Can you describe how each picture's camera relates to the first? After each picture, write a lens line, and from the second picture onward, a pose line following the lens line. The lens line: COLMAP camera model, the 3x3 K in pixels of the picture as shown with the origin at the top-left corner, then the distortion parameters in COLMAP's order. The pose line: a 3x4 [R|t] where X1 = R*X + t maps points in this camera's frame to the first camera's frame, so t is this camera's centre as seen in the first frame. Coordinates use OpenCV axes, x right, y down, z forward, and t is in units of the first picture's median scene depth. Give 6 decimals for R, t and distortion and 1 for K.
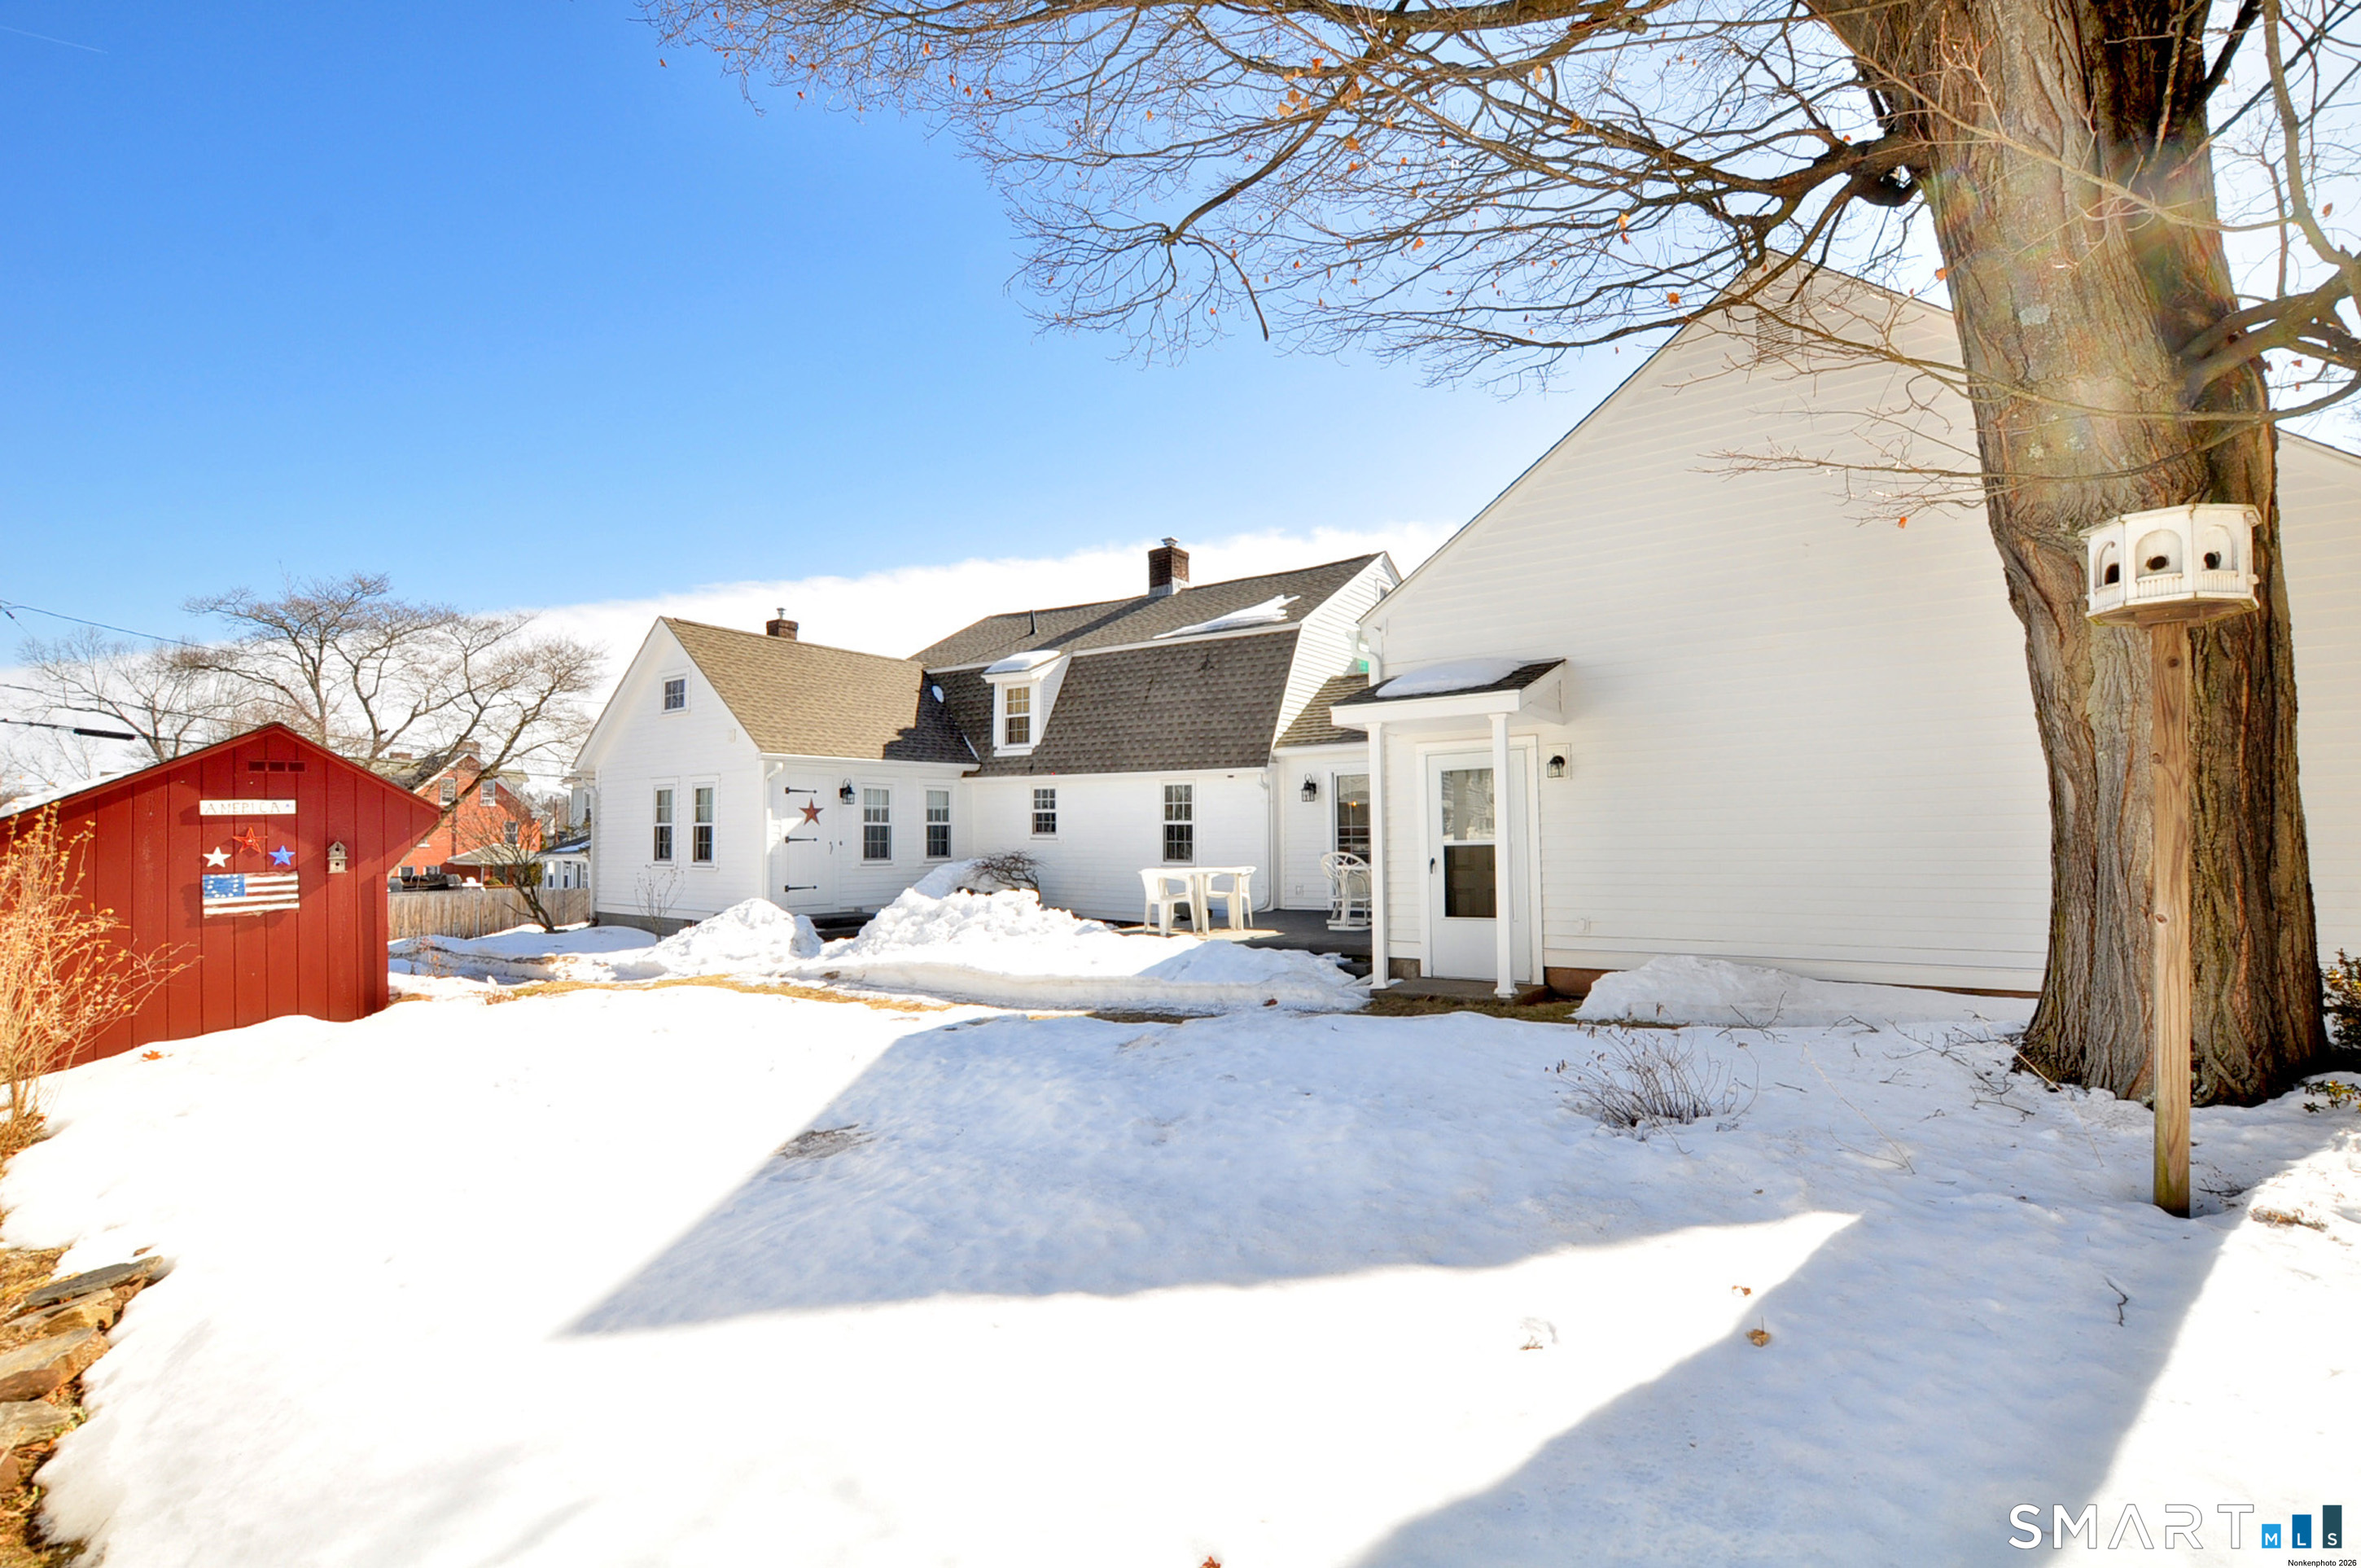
lens RADIAL K [[1022.7, 0, 1180.5], [0, 1022.7, 784.0], [0, 0, 1]] dist [-0.000528, -0.000086]
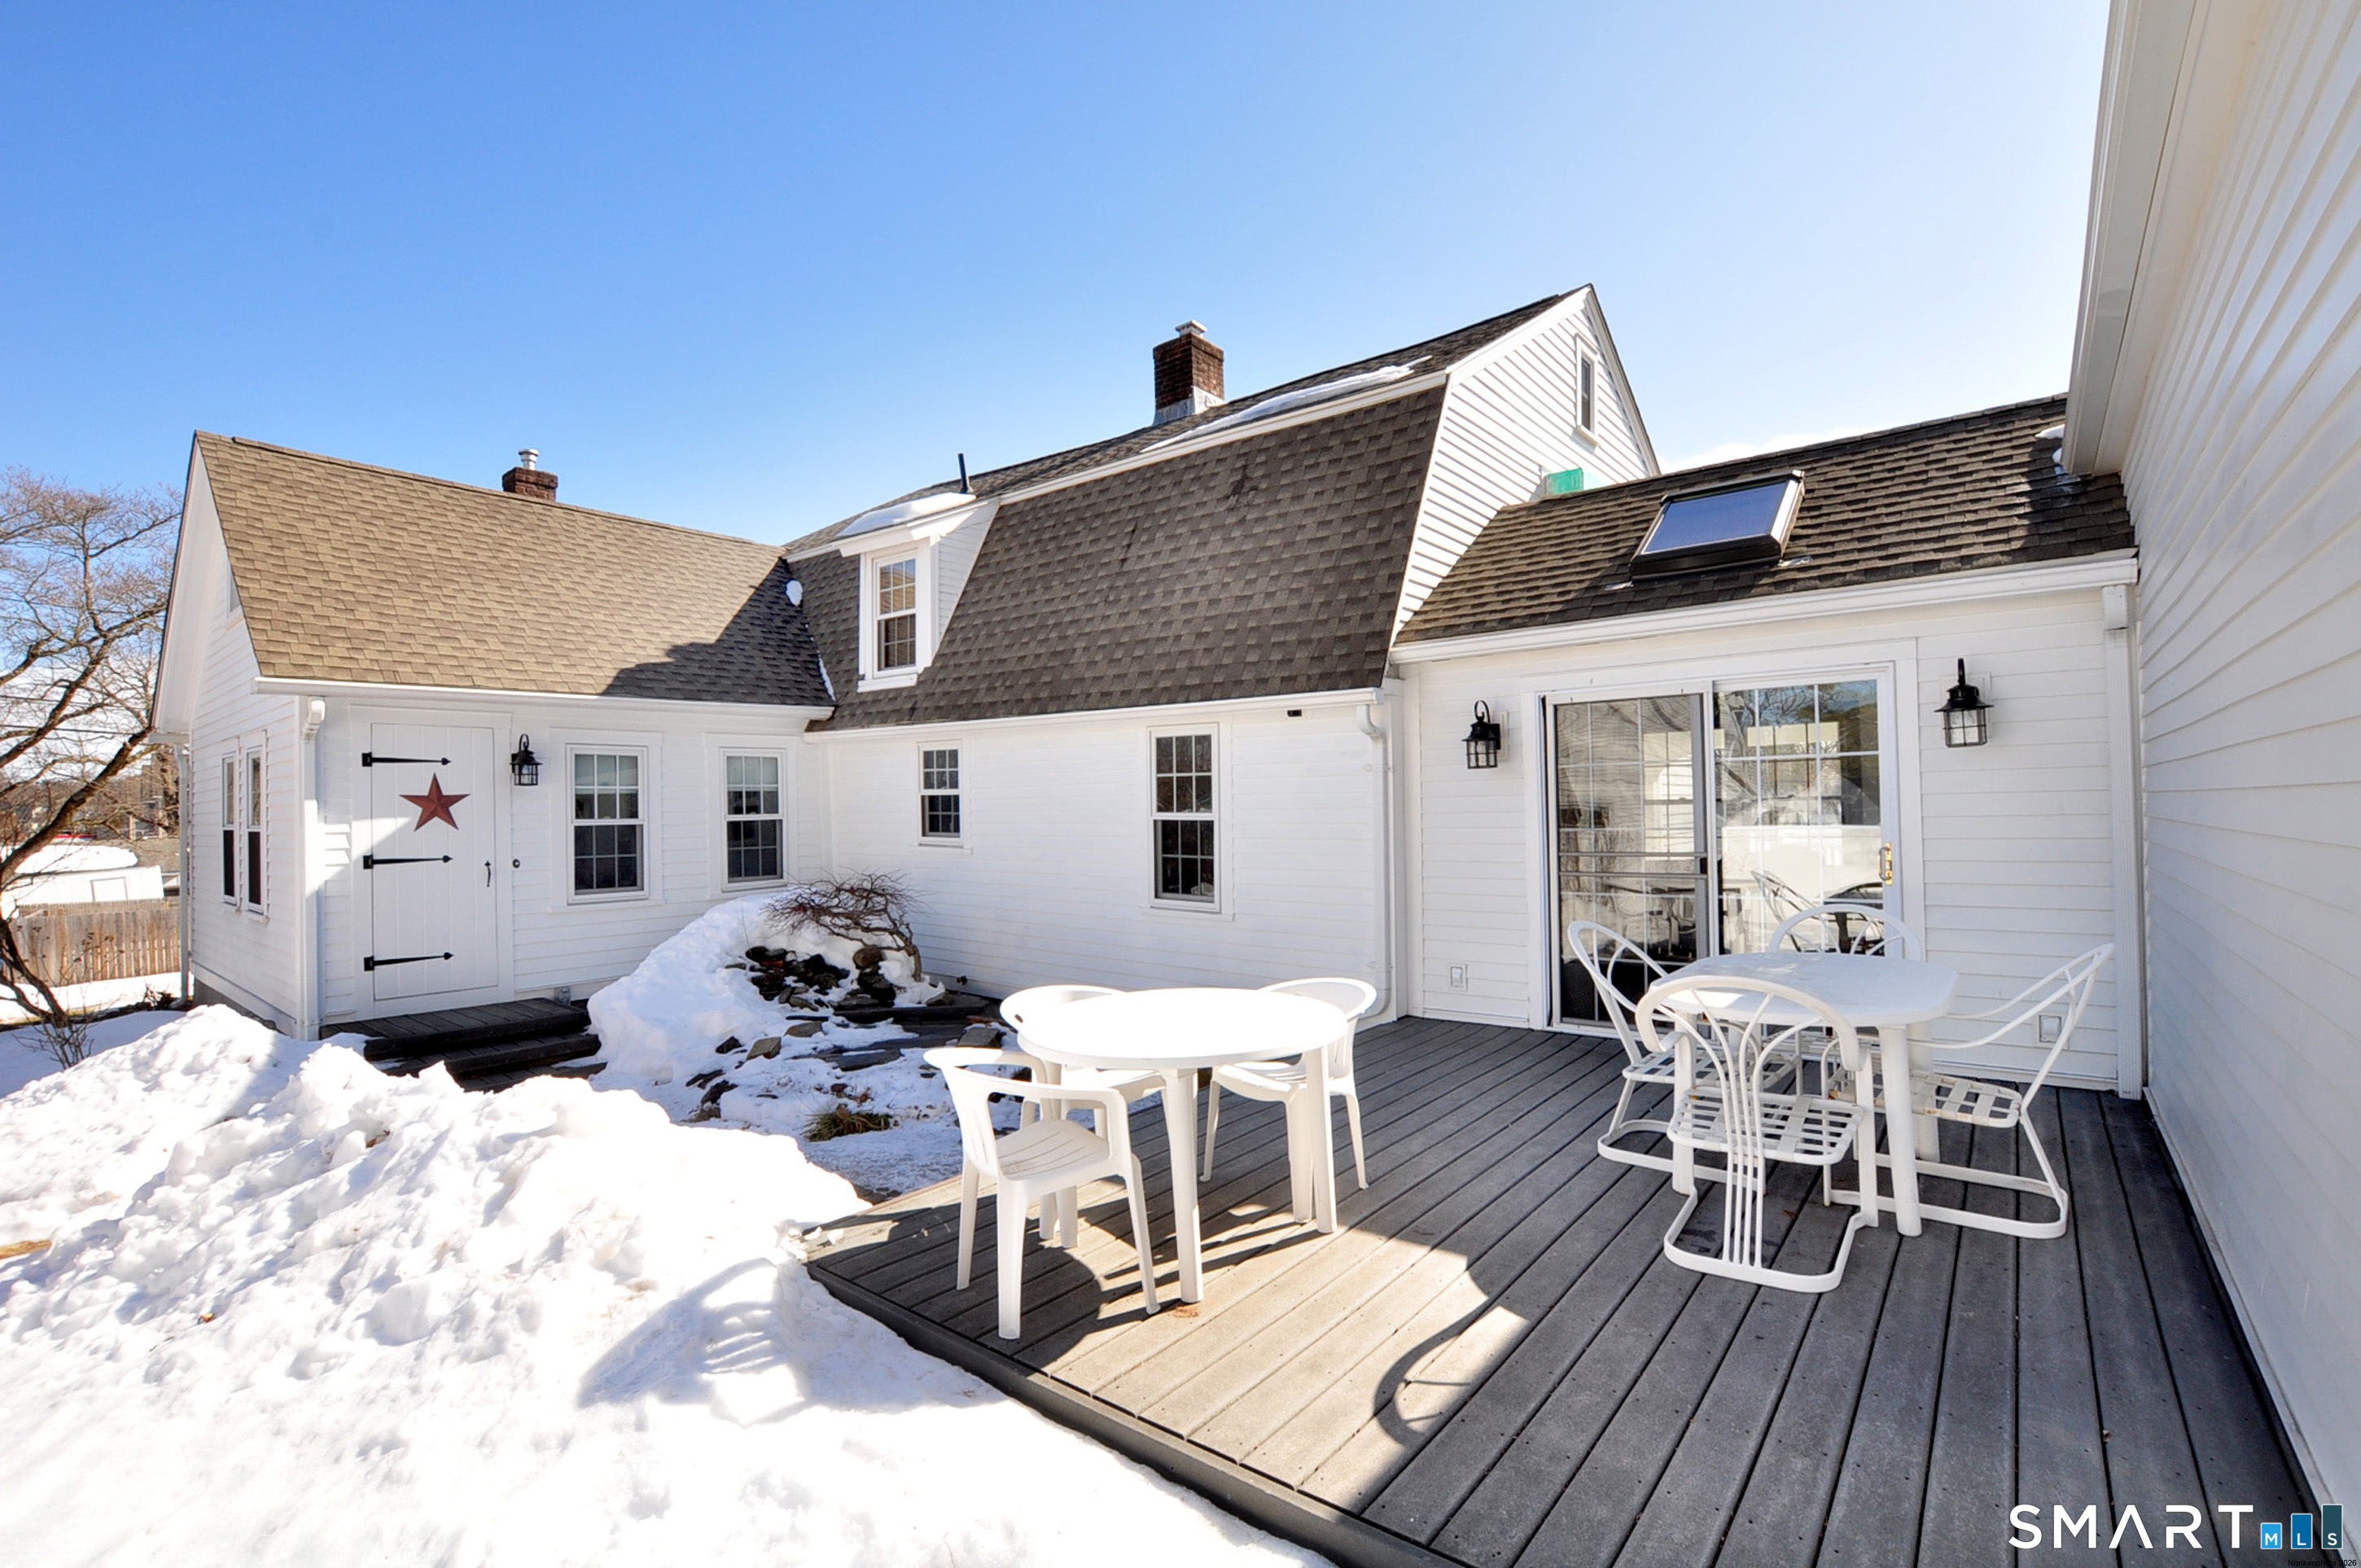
lens RADIAL K [[1022.7, 0, 1180.5], [0, 1022.7, 784.0], [0, 0, 1]] dist [-0.000528, -0.000086]
pose [[0.997572, -0.012629, -0.068481, 0.026732], [0.014890, 0.999358, 0.032600, 0.007236], [0.068026, -0.033541, 0.997120, 0.501559]]
